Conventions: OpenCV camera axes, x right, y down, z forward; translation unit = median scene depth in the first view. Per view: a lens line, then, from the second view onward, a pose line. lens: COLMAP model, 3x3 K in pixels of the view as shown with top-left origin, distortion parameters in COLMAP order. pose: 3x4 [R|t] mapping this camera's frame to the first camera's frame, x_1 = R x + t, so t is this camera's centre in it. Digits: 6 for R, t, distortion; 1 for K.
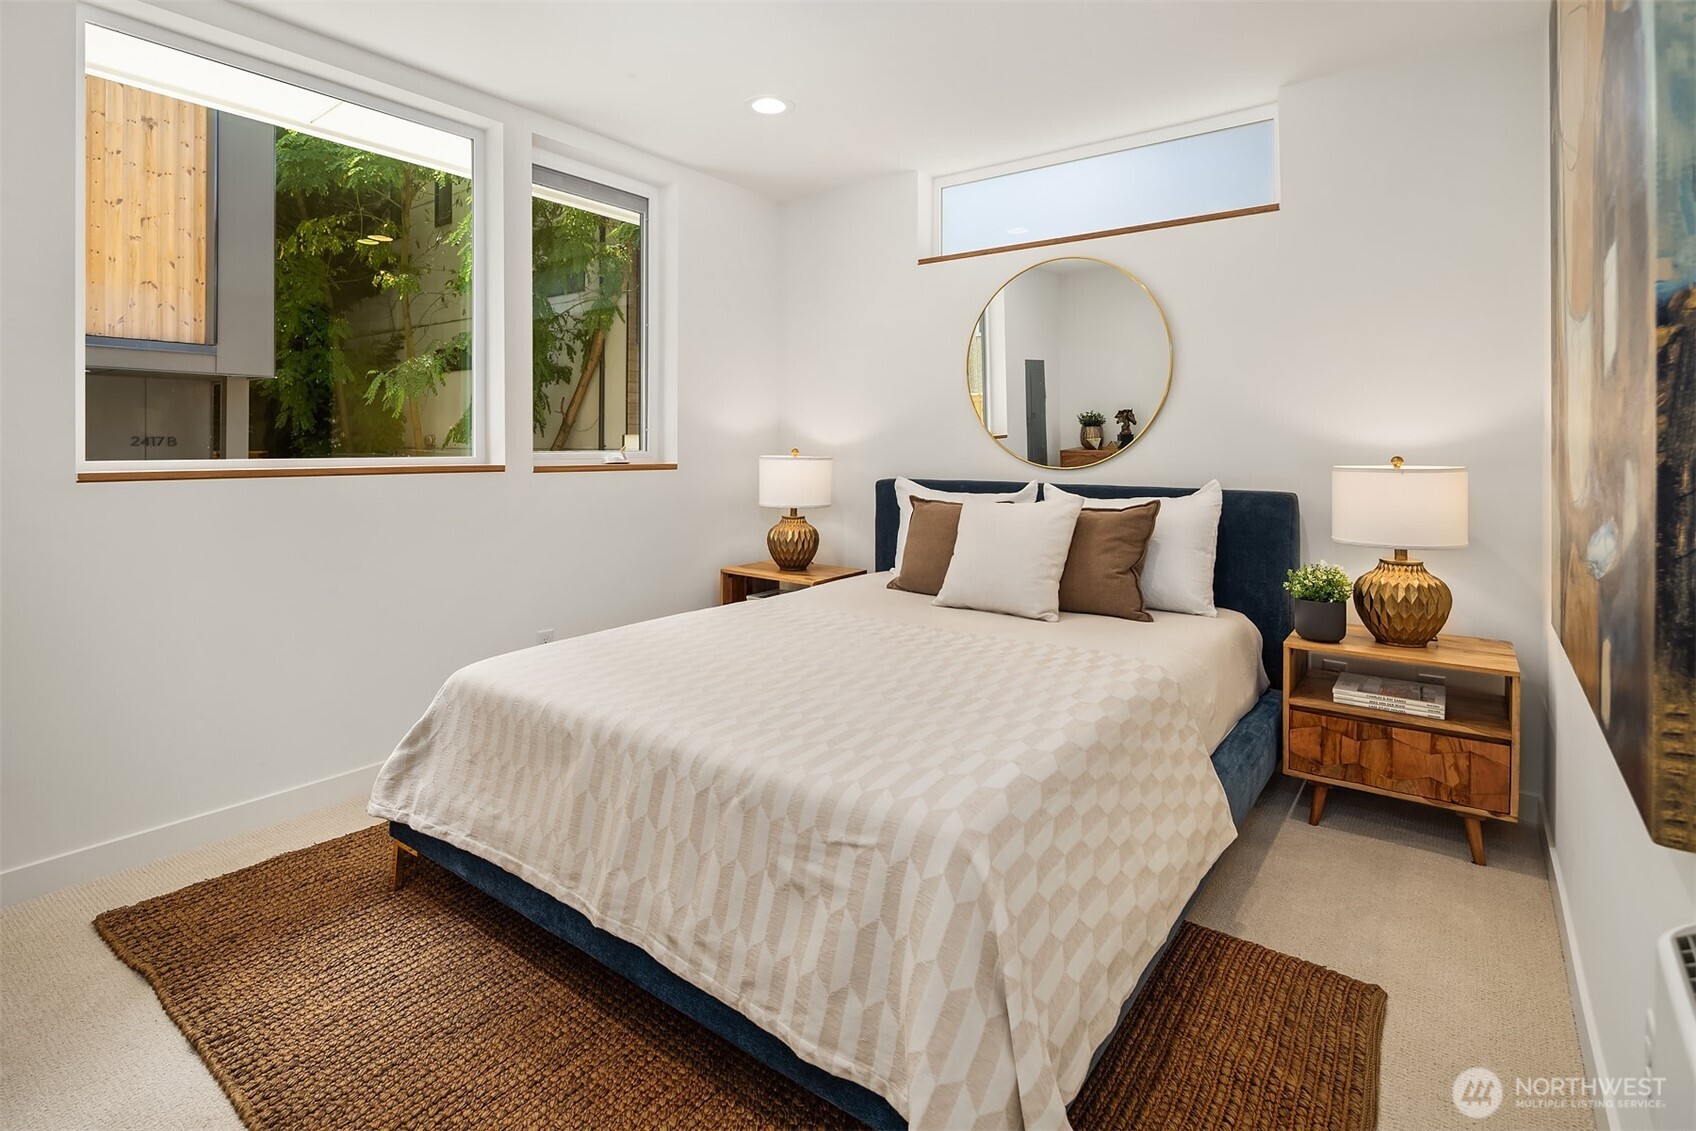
lens RADIAL K [[840.3, 0, 866.0], [0, 840.3, 436.6], [0, 0, 1]] dist [0.000578, -0.000454]
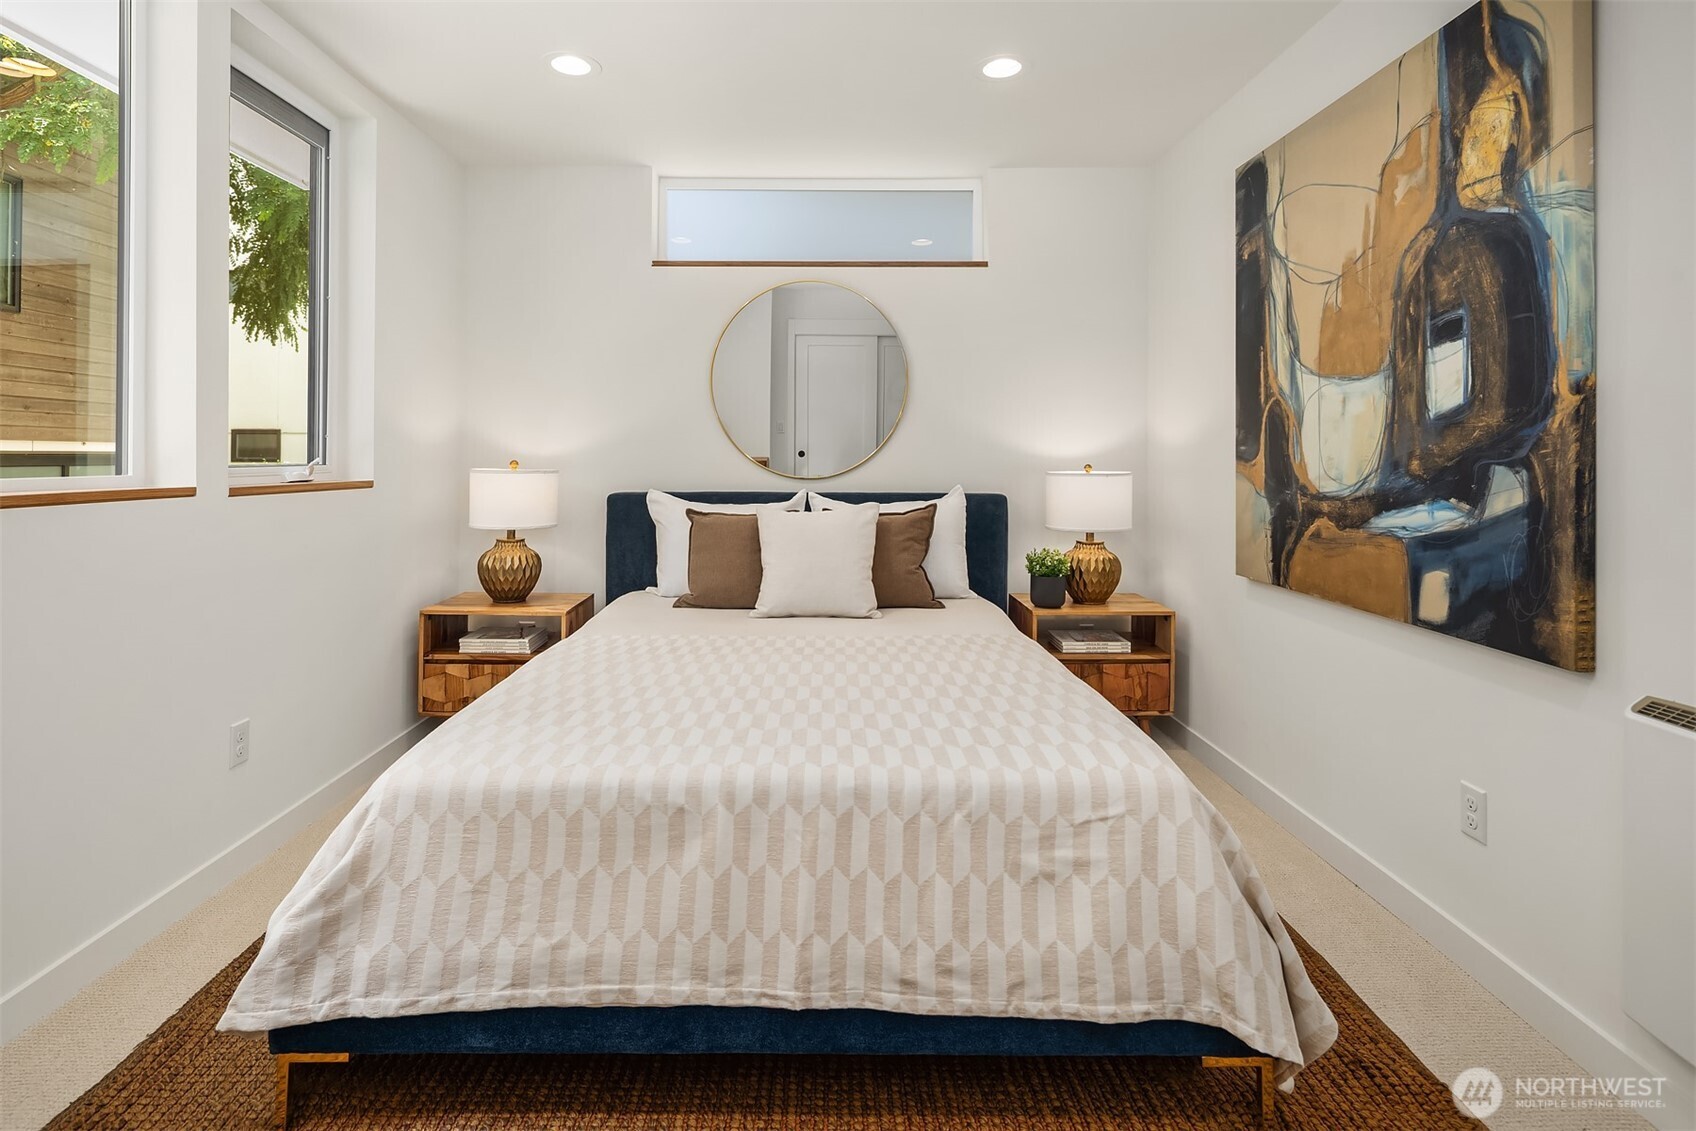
lens RADIAL K [[837.6, 0, 836.5], [0, 837.6, 447.3], [0, 0, 1]] dist [0.002960, -0.002361]
pose [[0.795133, 0.005153, 0.606414, -0.699773], [-0.005957, 0.999982, -0.000687, -0.001063], [-0.606406, -0.003066, 0.795149, 0.242358]]
